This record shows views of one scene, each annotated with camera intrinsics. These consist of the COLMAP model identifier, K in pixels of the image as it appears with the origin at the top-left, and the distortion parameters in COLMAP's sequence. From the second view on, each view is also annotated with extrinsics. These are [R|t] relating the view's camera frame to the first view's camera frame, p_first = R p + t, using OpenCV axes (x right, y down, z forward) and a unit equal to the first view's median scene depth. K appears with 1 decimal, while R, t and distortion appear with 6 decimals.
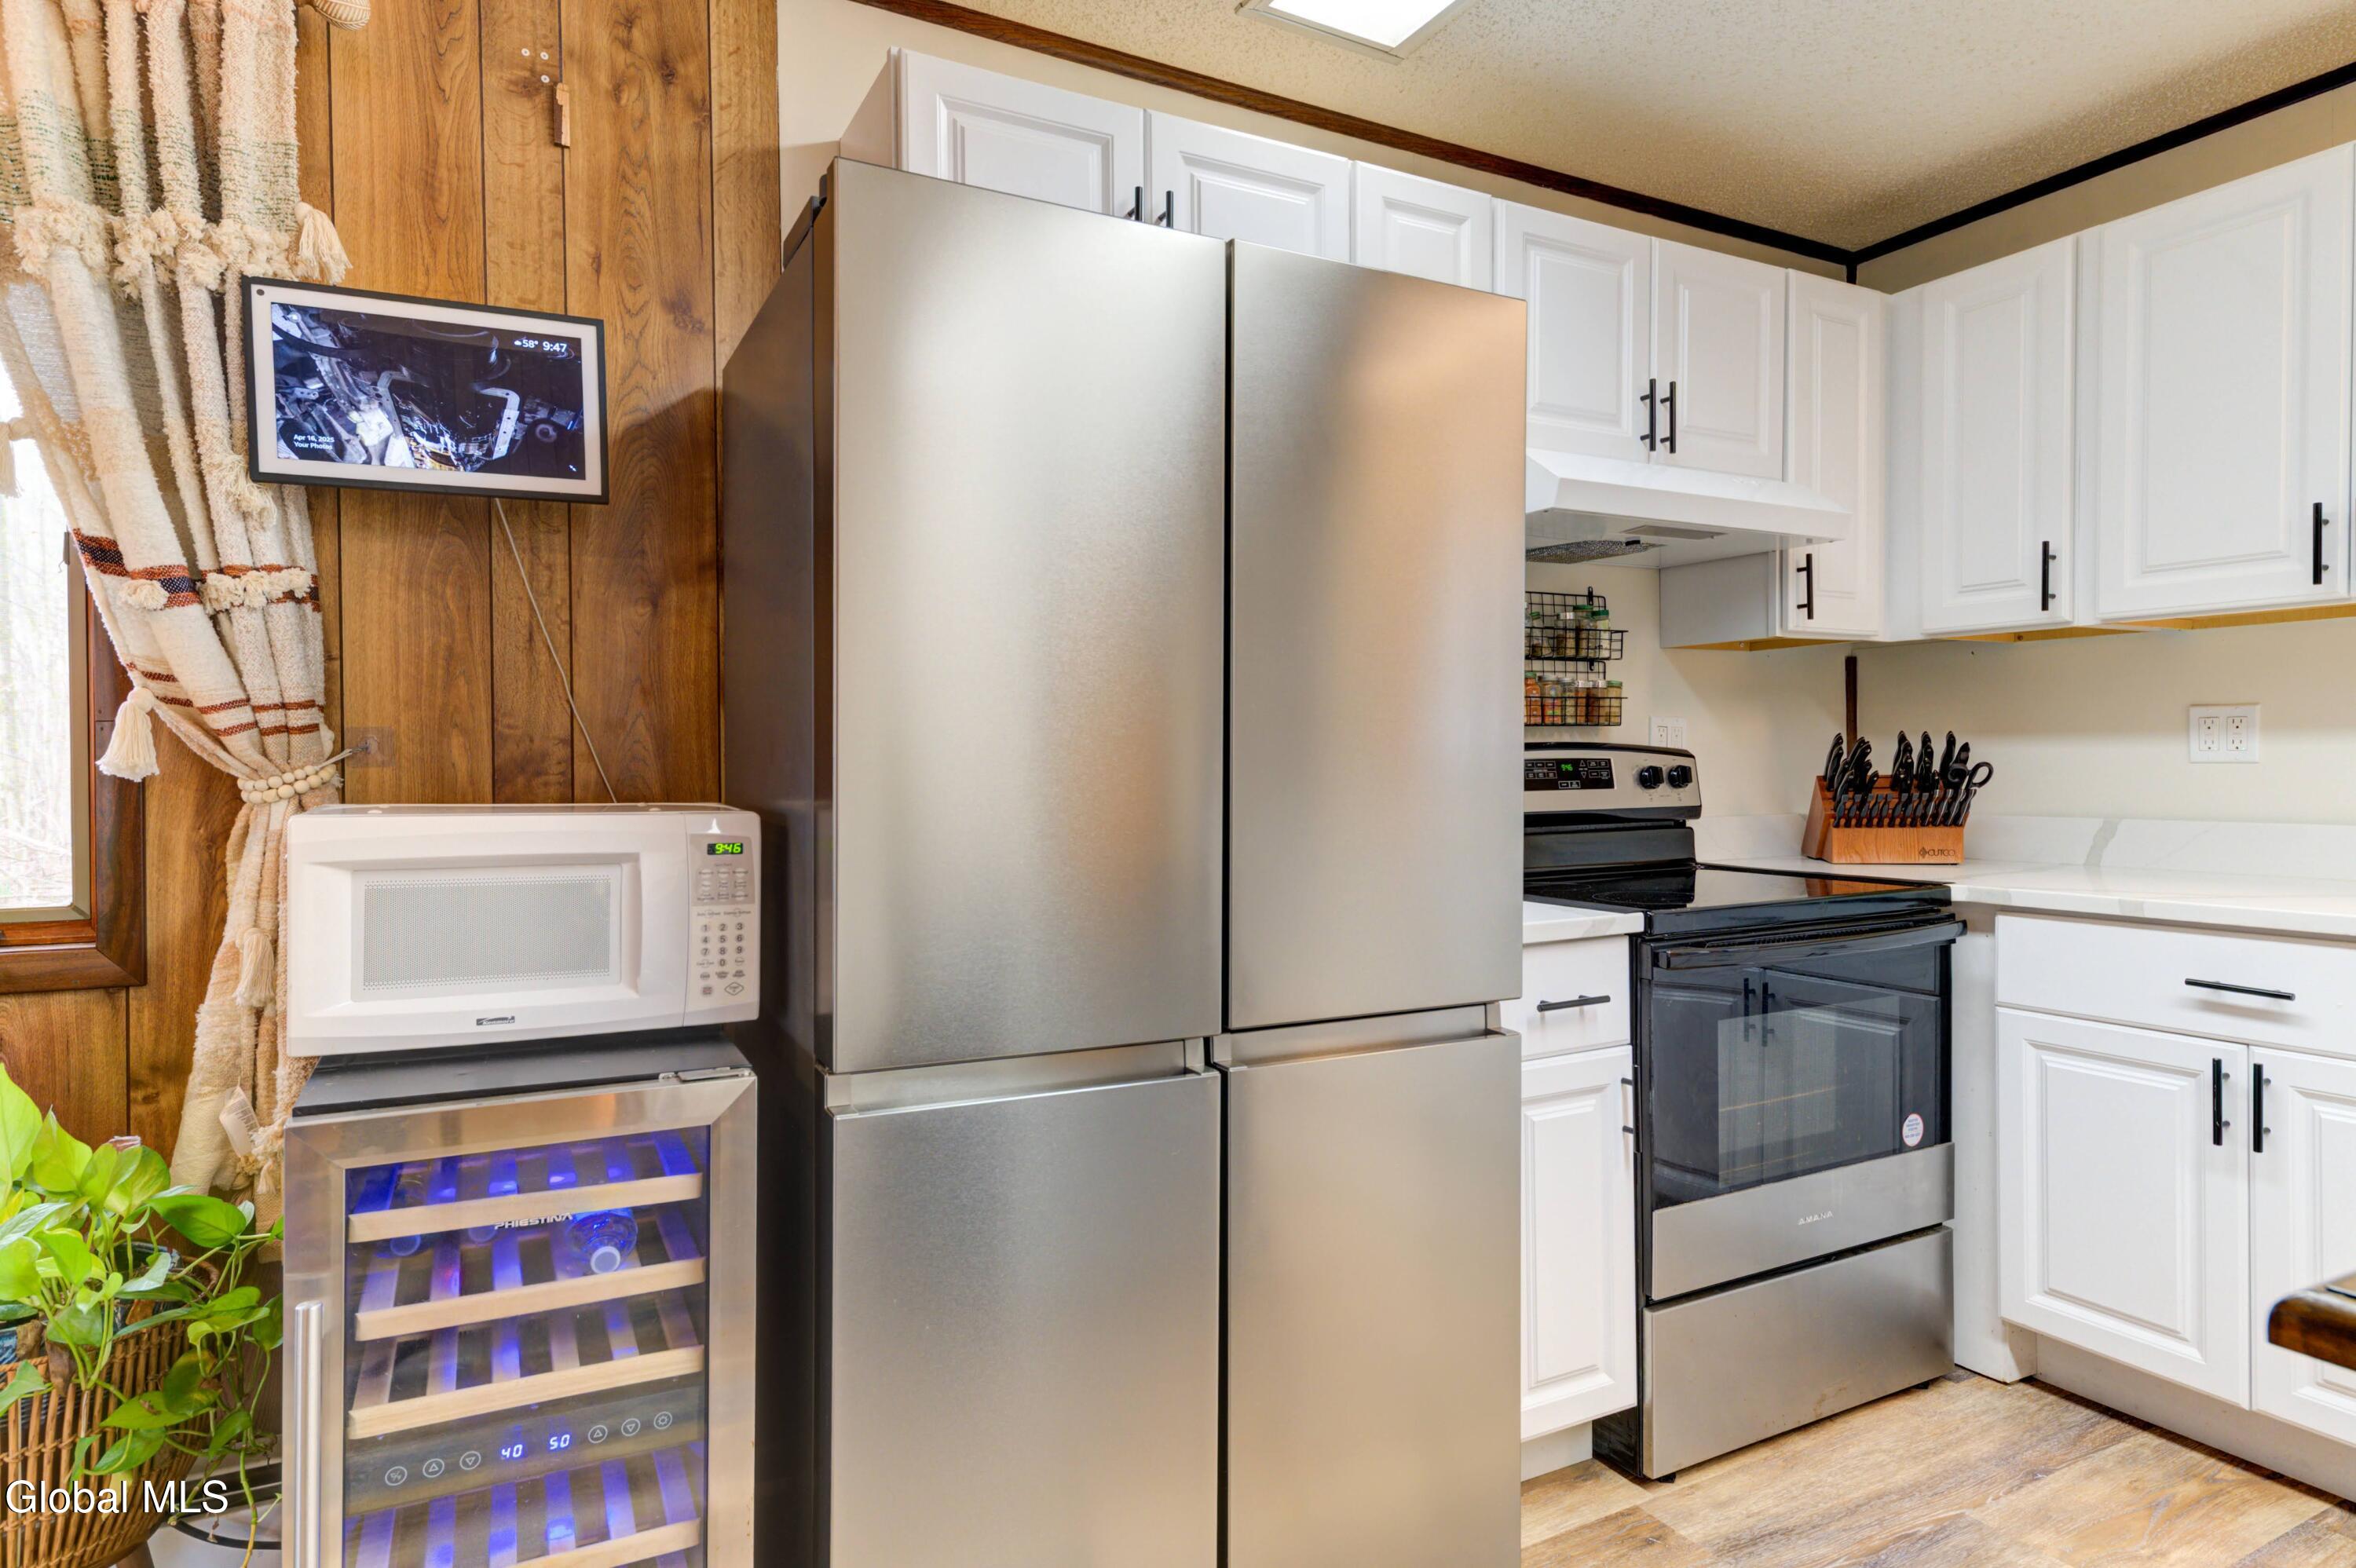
lens RADIAL K [[1354.6, 0, 1178.0], [0, 1354.6, 784.0], [0, 0, 1]] dist [0.026555, -0.000116]
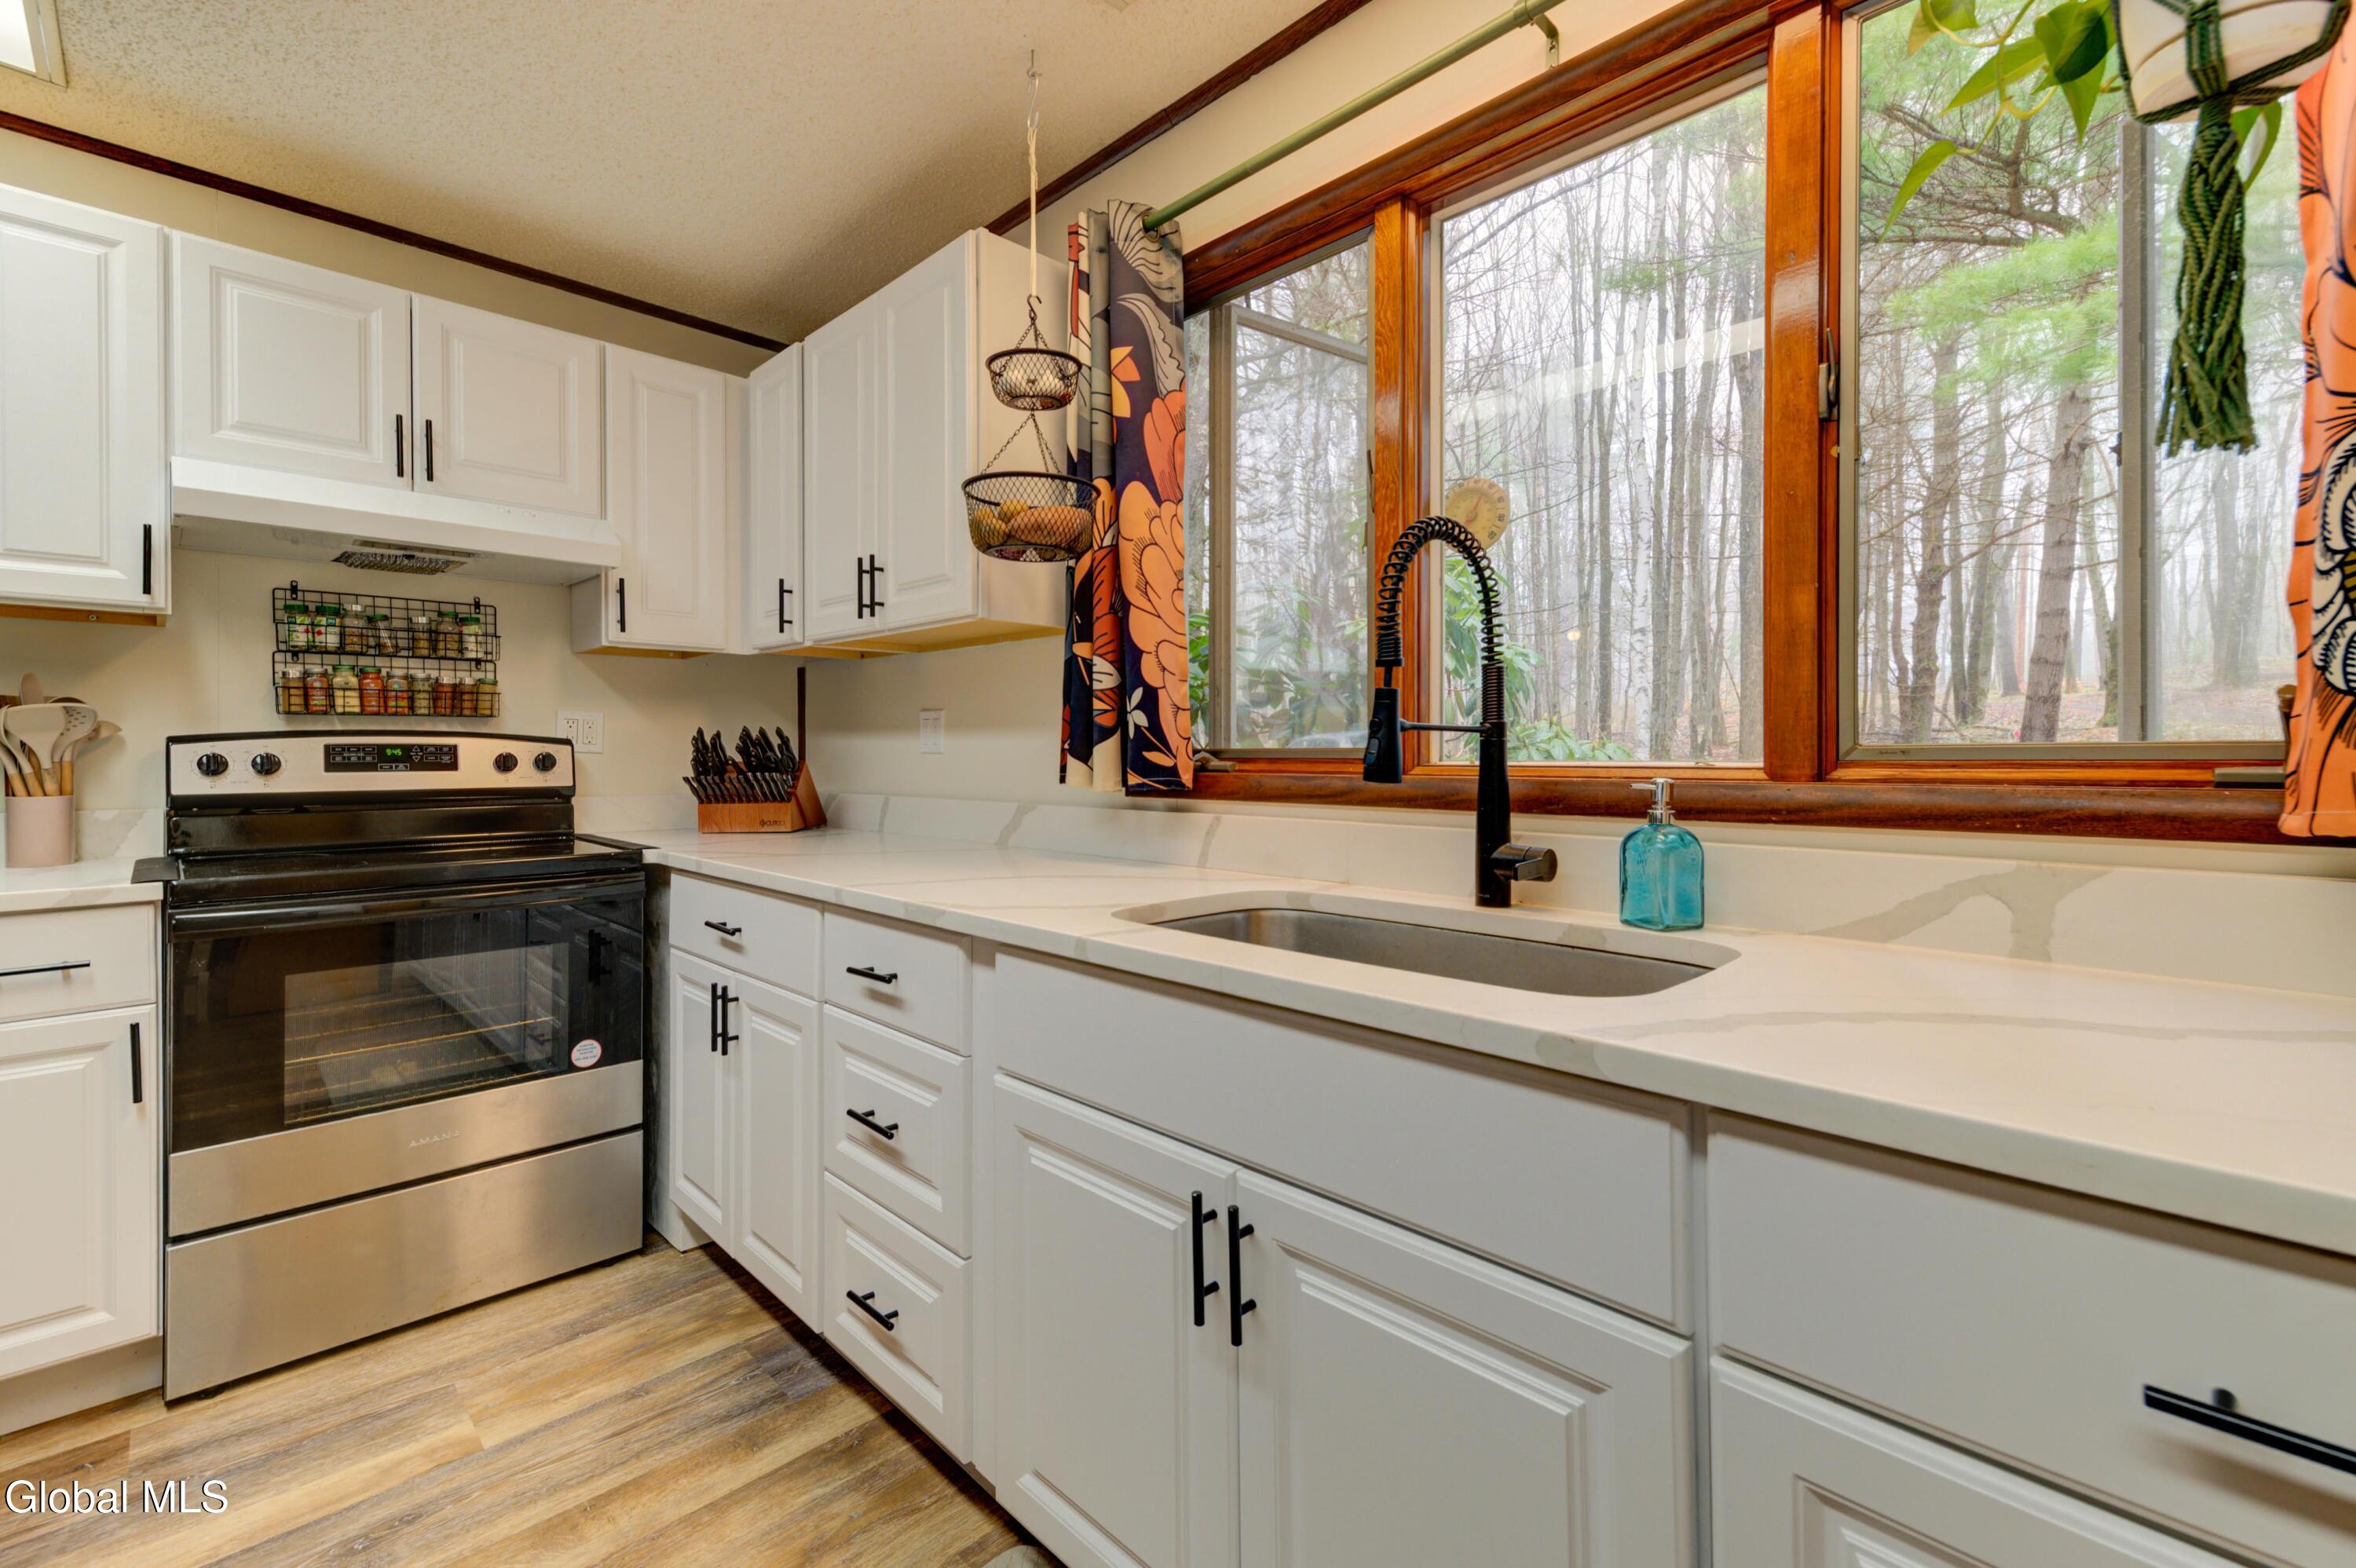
lens RADIAL K [[1044.9, 0, 1184.0], [0, 1044.9, 761.1], [0, 0, 1]] dist [0.008972, -0.000474]
pose [[0.956730, 0.008442, 0.290854, 0.673404], [-0.006151, 0.999942, -0.008789, -0.000674], [-0.290911, 0.006620, 0.956727, -0.038211]]
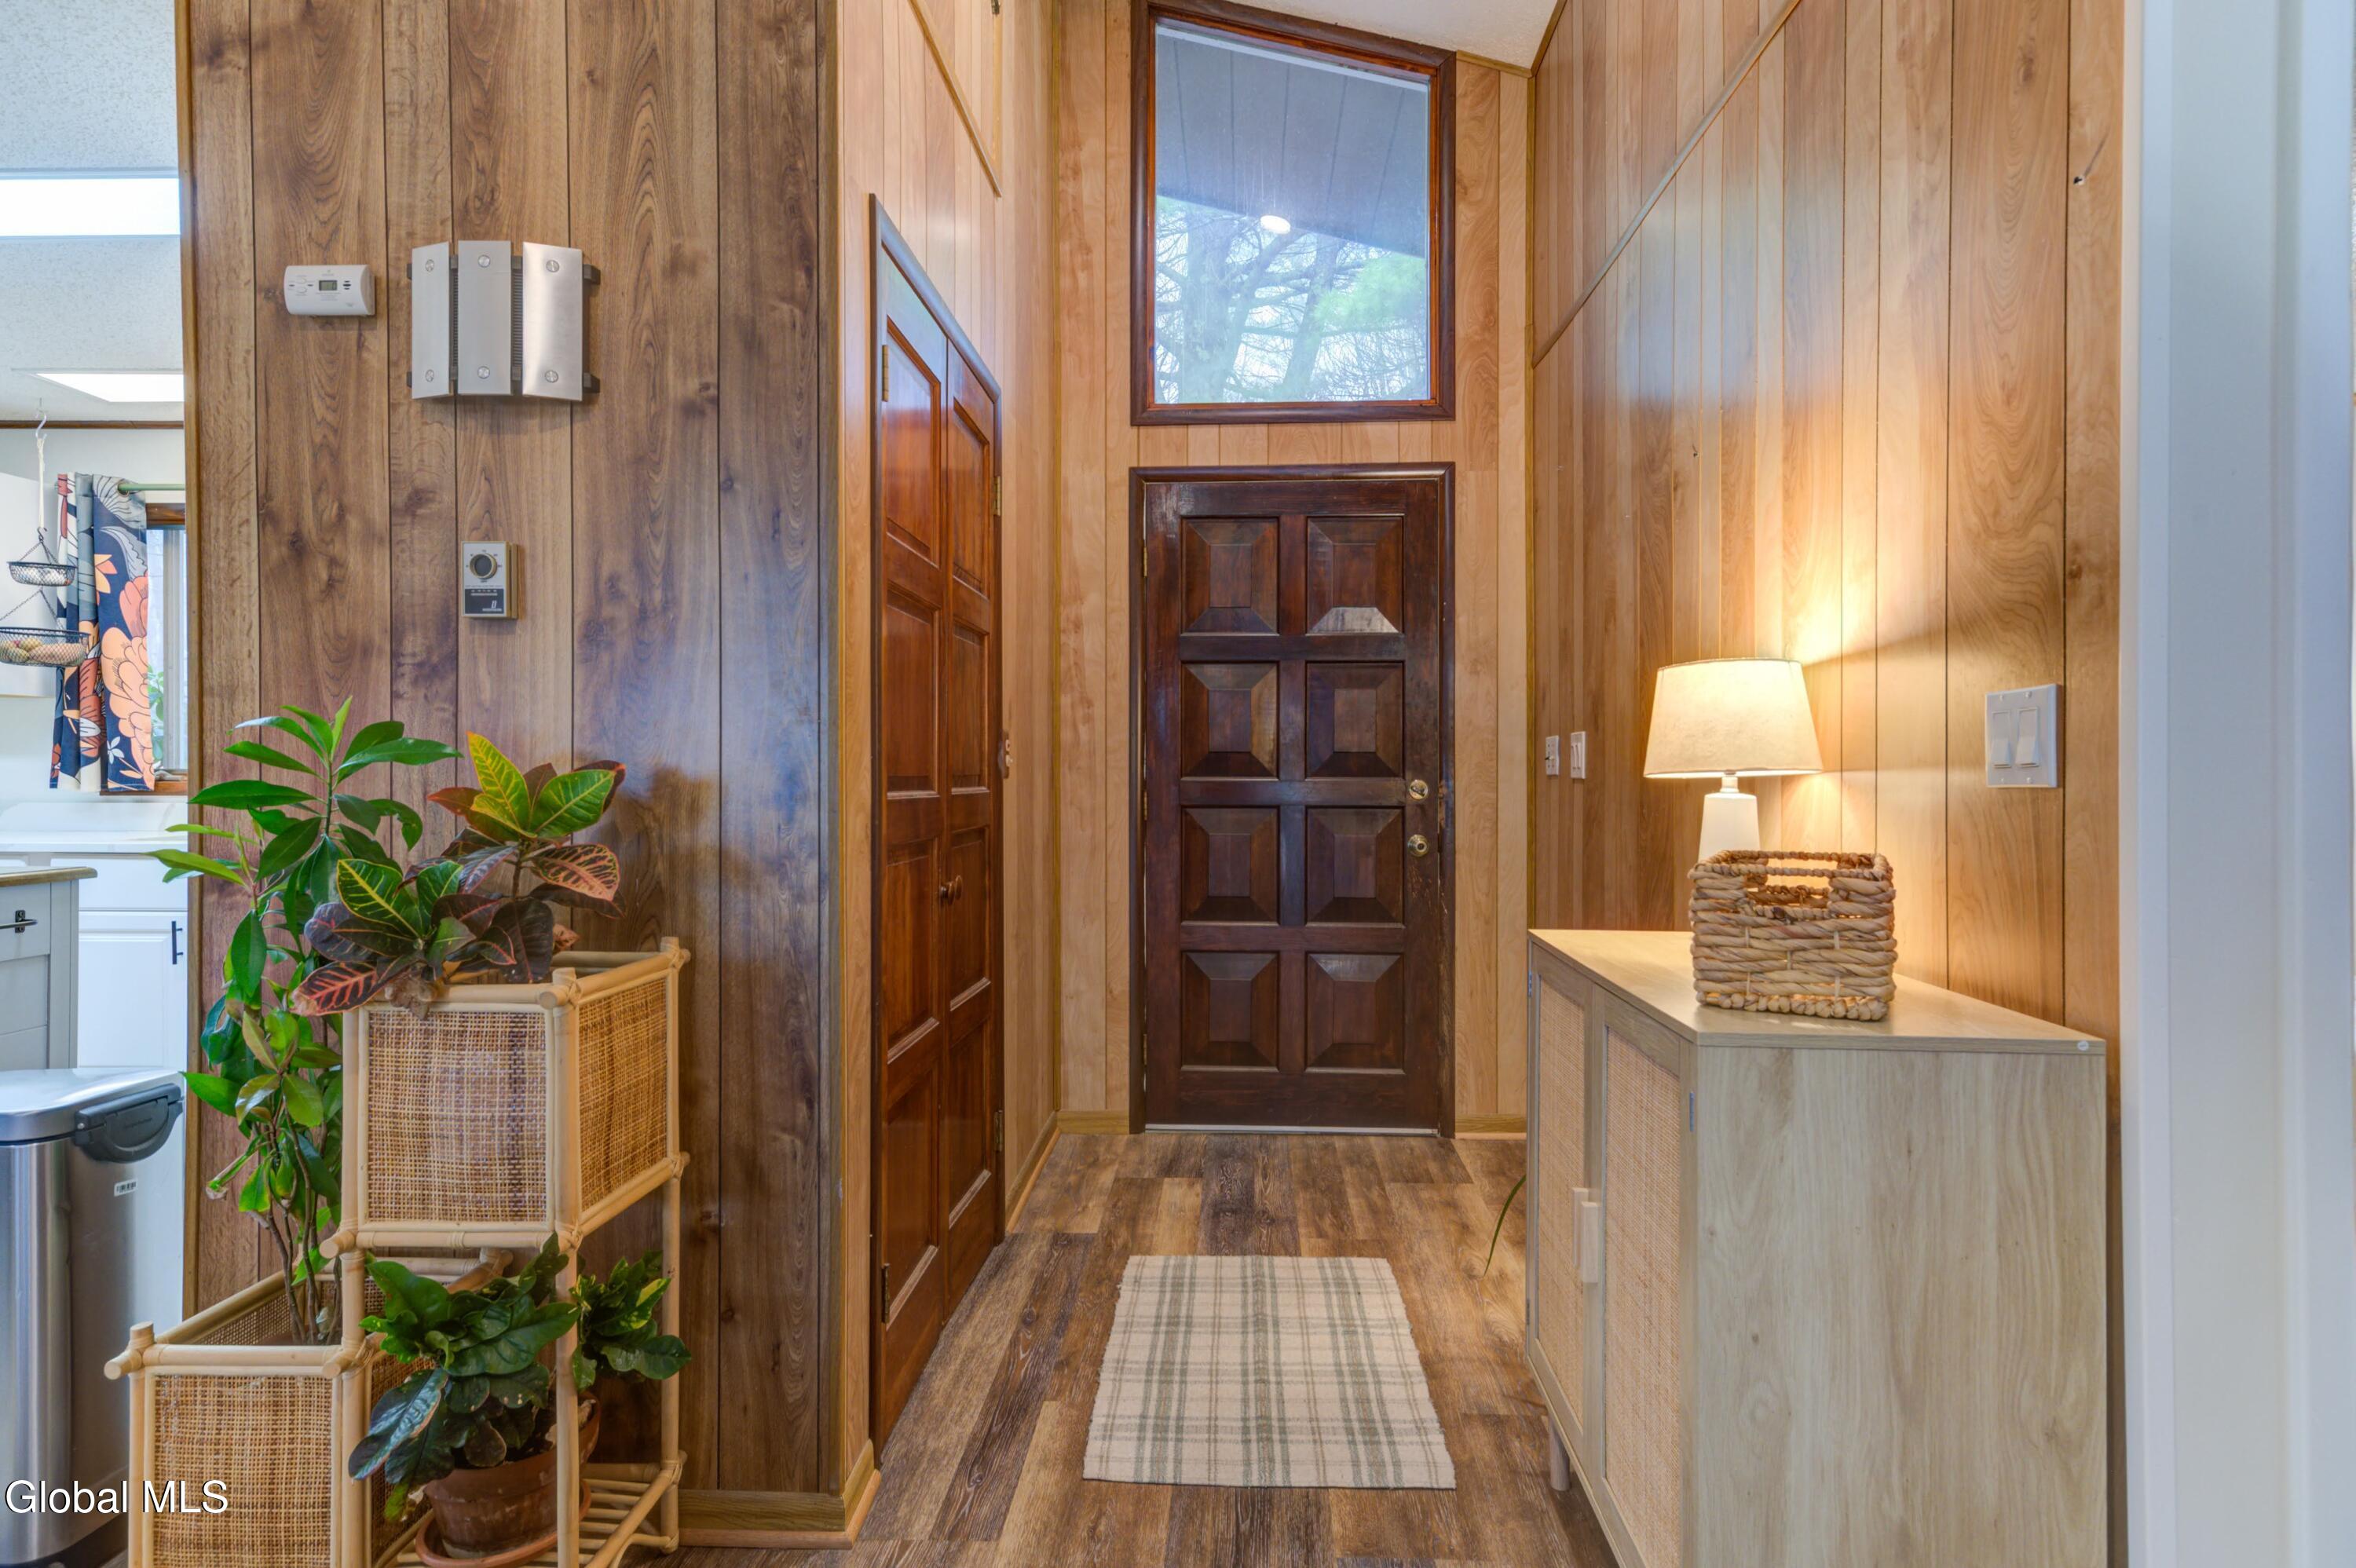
lens RADIAL K [[1246.7, 0, 1189.2], [0, 1246.7, 760.5], [0, 0, 1]] dist [0.038497, -0.000717]
pose [[0.517277, 0.015227, 0.855683, 0.166894], [0.003403, 0.999797, -0.019848, 0.010976], [-0.855811, 0.013179, 0.517120, -1.352682]]
